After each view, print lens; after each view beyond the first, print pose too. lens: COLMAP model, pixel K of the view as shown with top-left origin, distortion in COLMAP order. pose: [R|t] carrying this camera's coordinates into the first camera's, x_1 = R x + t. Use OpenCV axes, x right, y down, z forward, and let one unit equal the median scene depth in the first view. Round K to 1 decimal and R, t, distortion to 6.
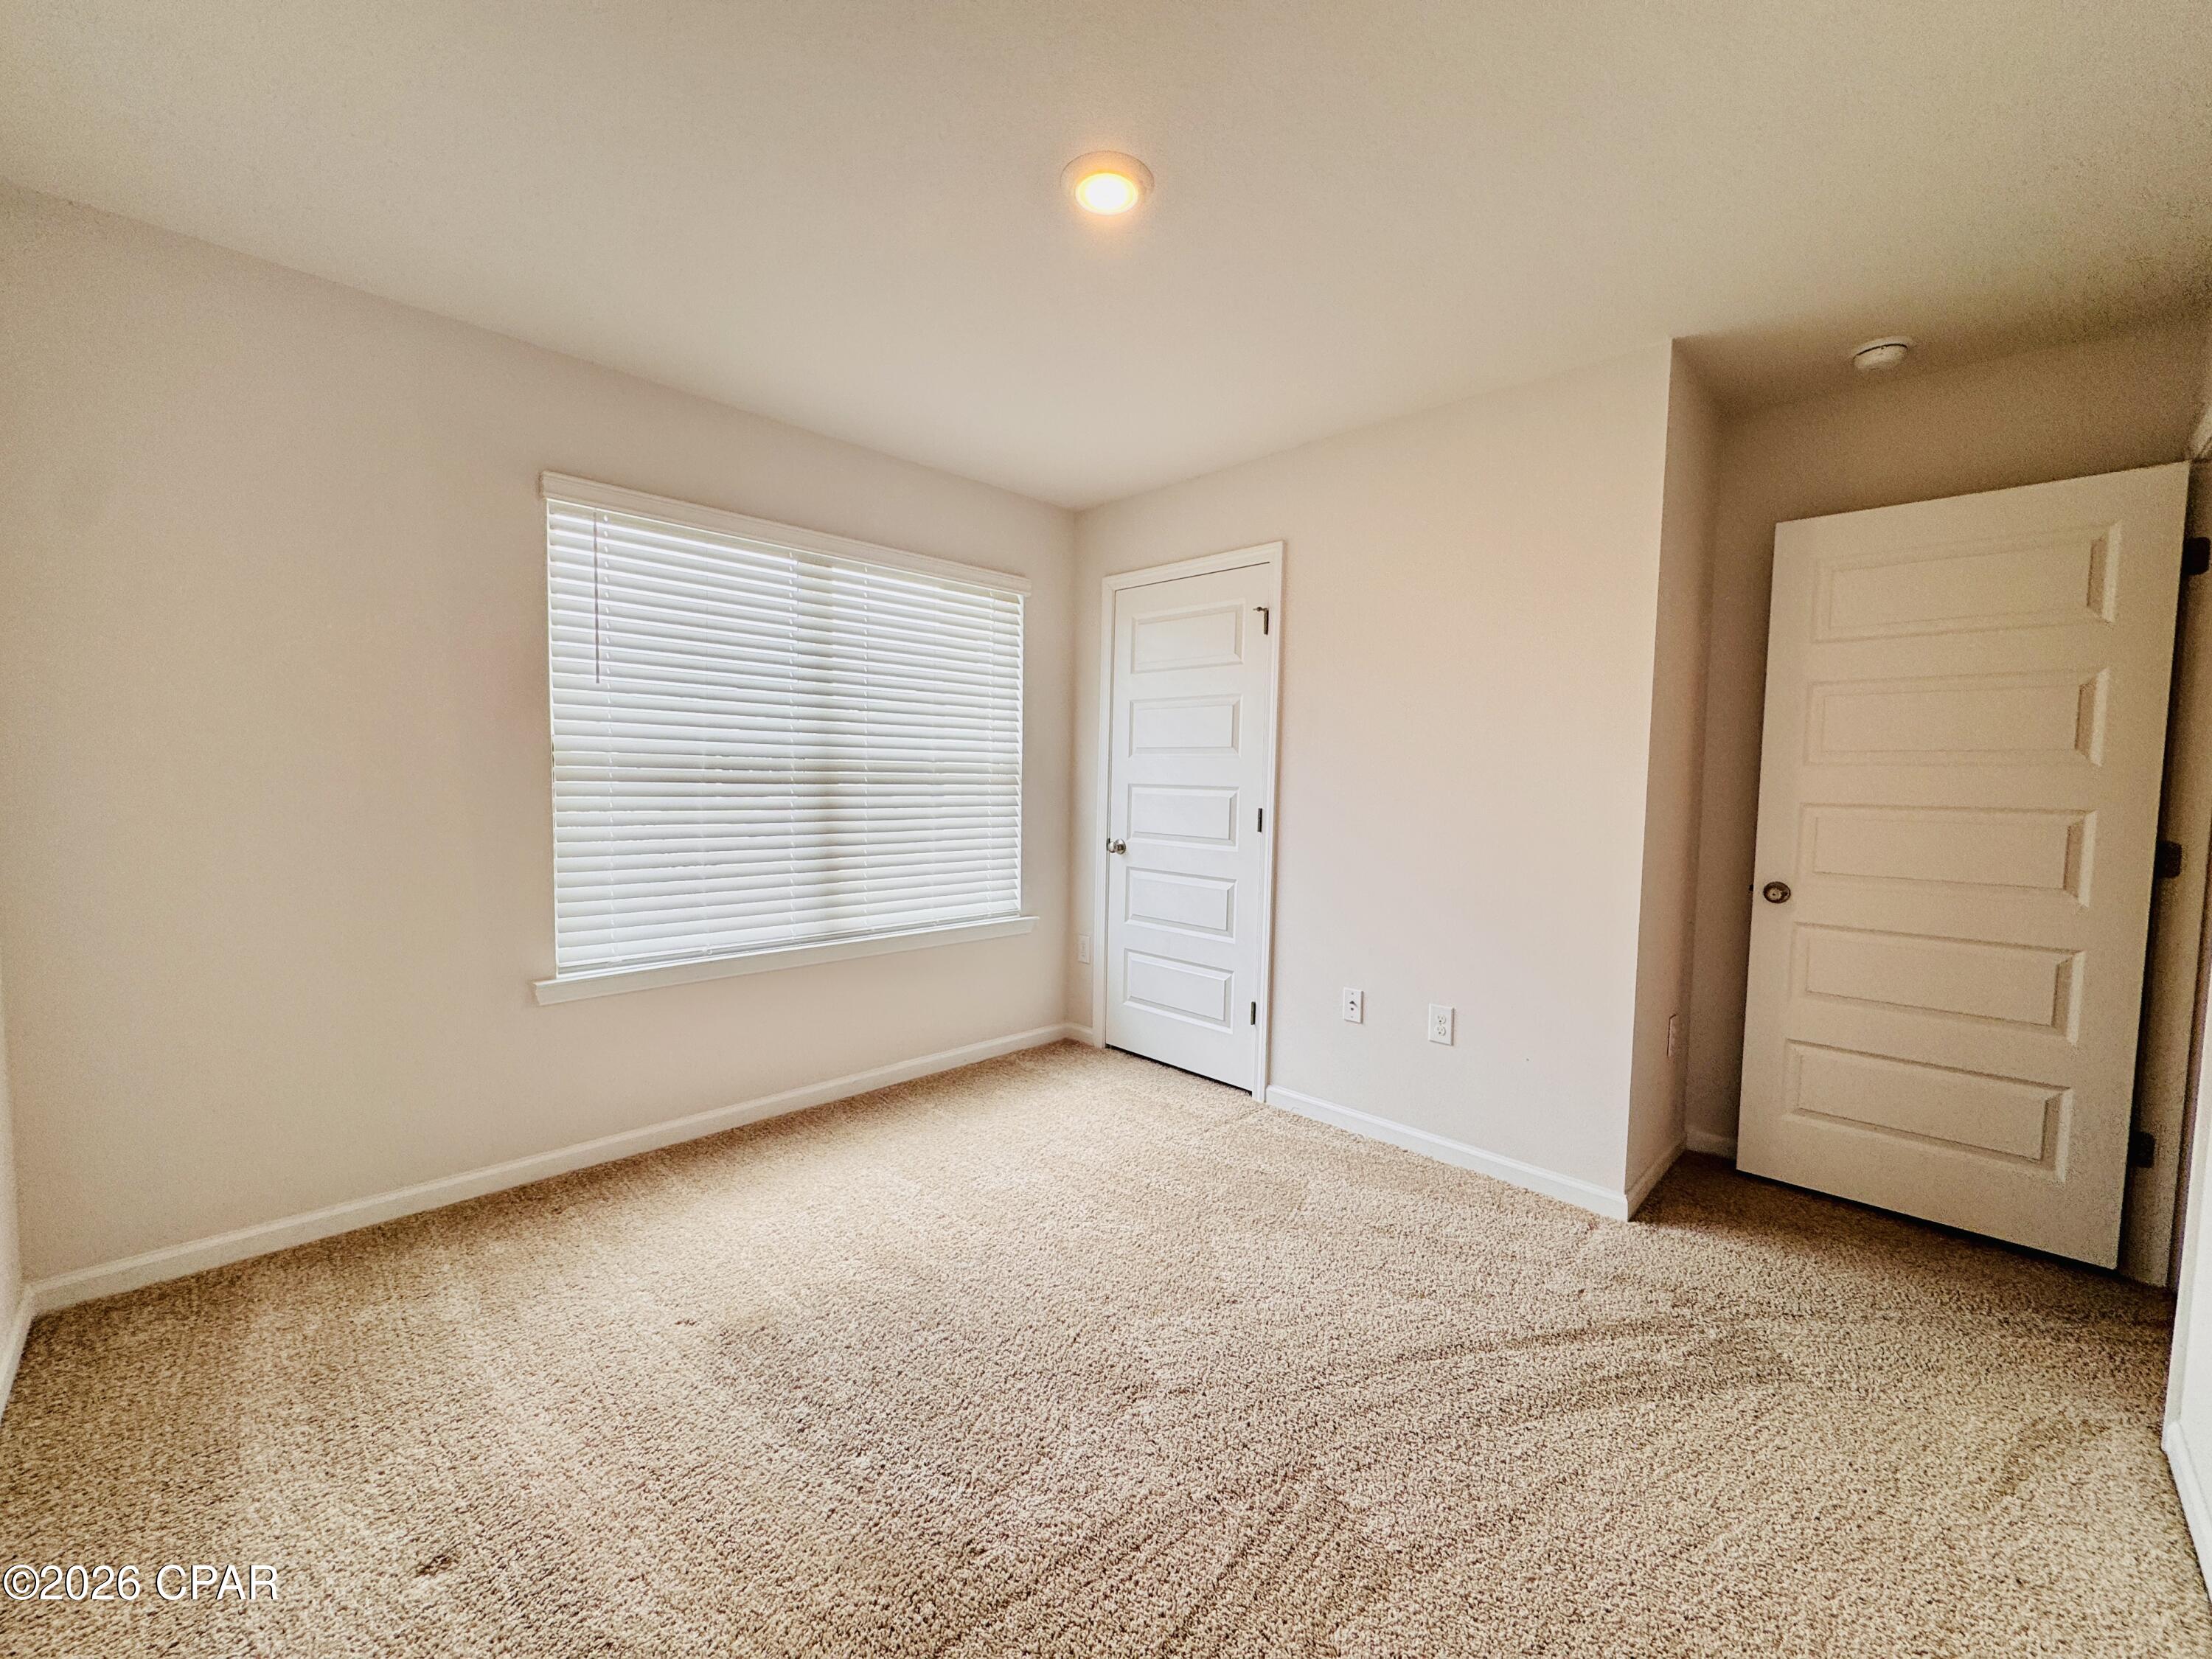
lens RADIAL K [[884.0, 0, 1105.0], [0, 884.0, 828.3], [0, 0, 1]] dist [-0.001215, 0.000038]
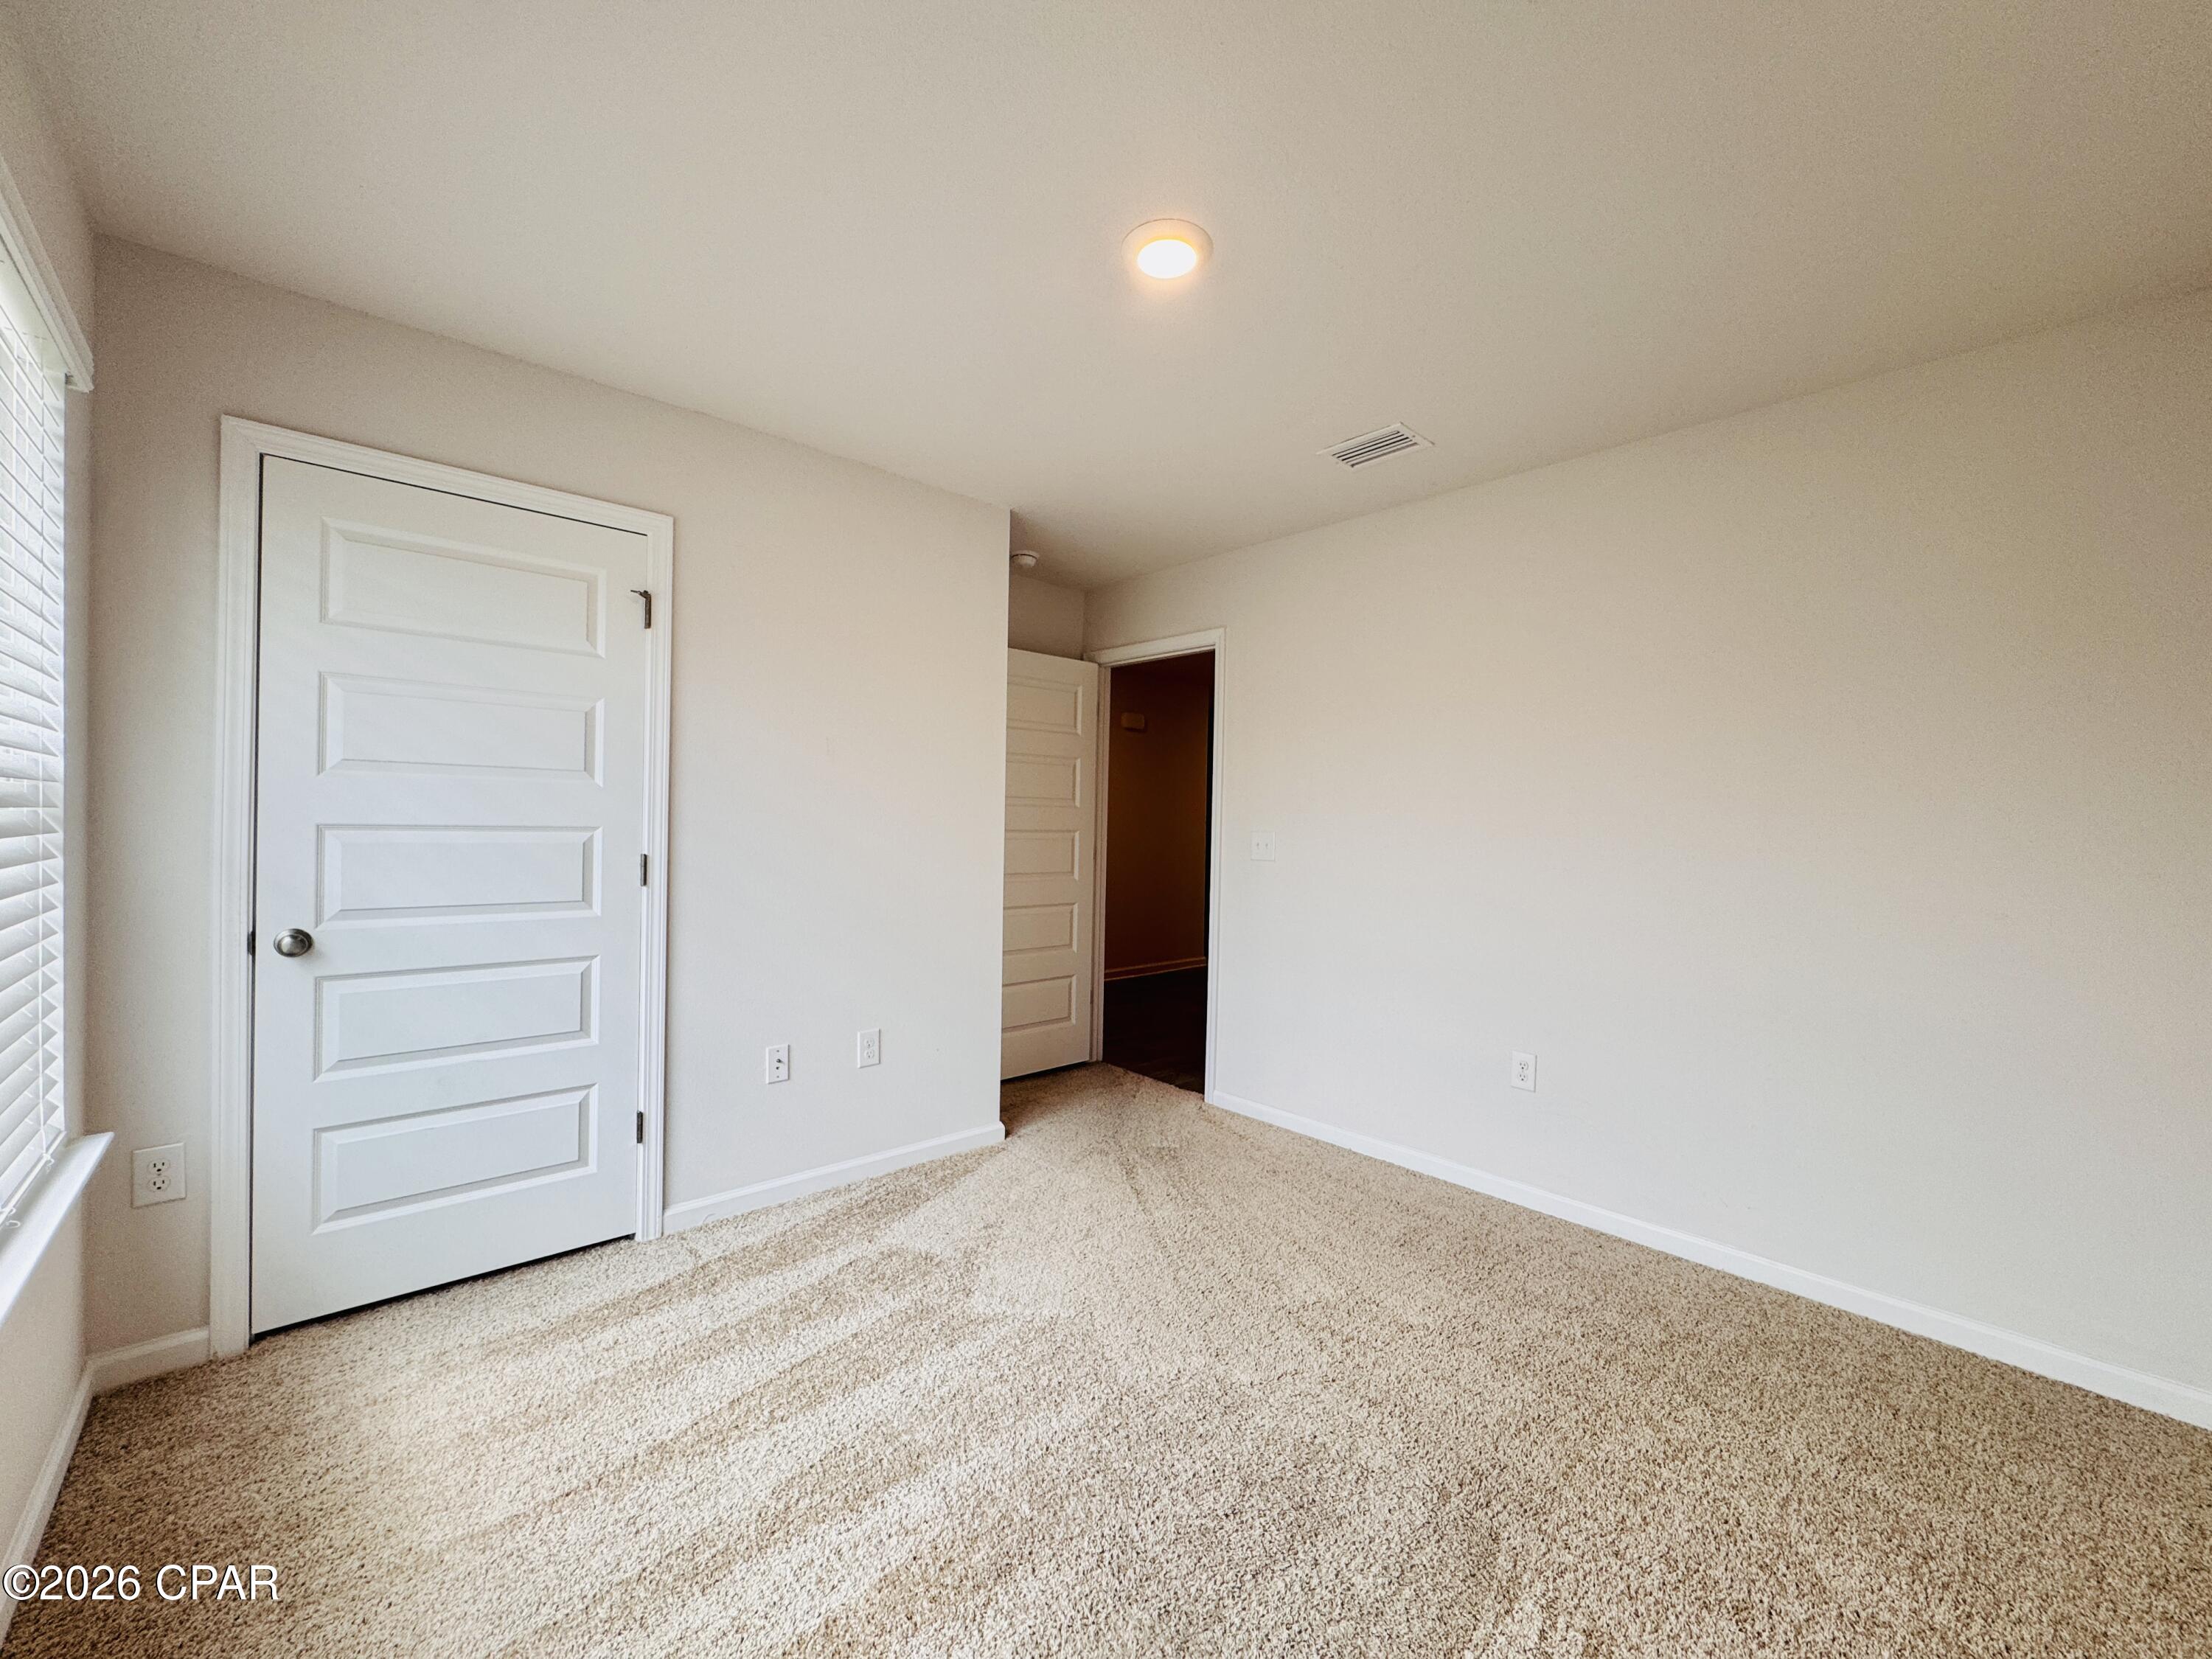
lens RADIAL K [[884.0, 0, 1105.0], [0, 884.0, 828.3], [0, 0, 1]] dist [-0.001215, 0.000038]
pose [[0.057044, -0.024476, 0.998072, -0.553710], [0.045504, 0.998724, 0.021891, -0.042964], [-0.997334, 0.044167, 0.058085, 0.551409]]
